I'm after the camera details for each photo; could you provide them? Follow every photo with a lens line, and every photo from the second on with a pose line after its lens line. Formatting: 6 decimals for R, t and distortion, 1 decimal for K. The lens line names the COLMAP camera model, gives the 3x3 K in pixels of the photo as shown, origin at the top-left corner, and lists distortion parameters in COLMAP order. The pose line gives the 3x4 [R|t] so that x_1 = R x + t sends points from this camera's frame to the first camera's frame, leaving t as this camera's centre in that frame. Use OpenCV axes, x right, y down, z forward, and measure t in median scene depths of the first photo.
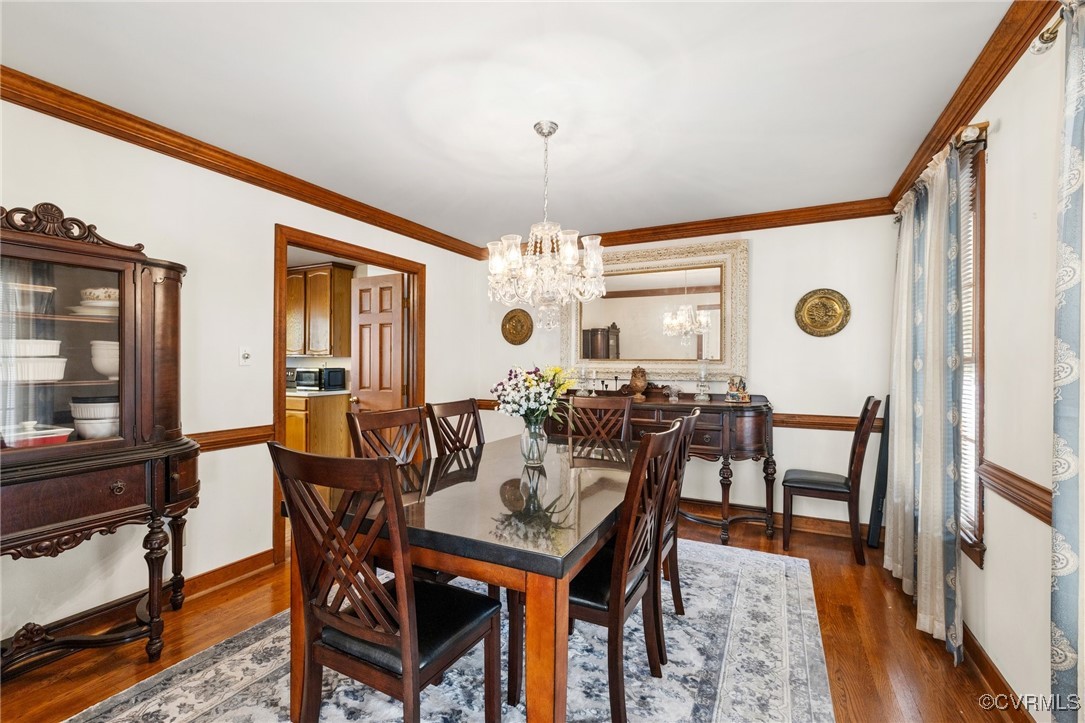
lens RADIAL K [[475.1, 0, 541.3], [0, 475.1, 356.2], [0, 0, 1]] dist [-0.001636, 0.000374]
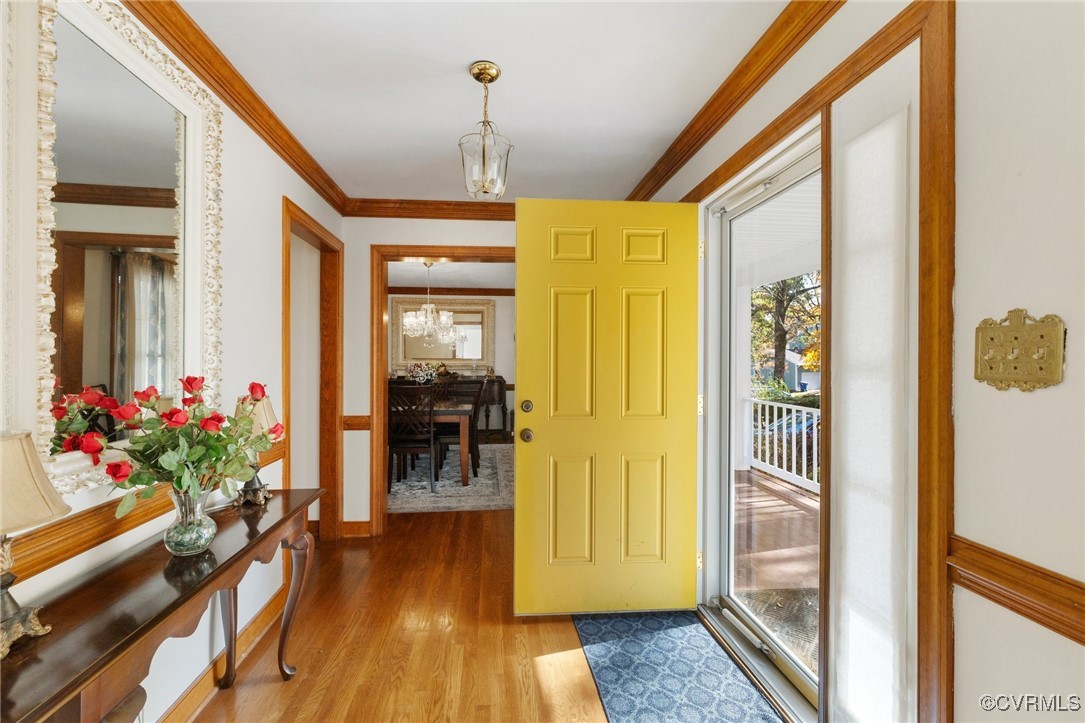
lens RADIAL K [[475.1, 0, 541.3], [0, 475.1, 356.2], [0, 0, 1]] dist [-0.001636, 0.000374]
pose [[0.838529, -0.000433, 0.544857, -0.535430], [-0.003160, 0.999979, 0.005658, -0.017042], [-0.544848, -0.006466, 0.838510, -0.869852]]
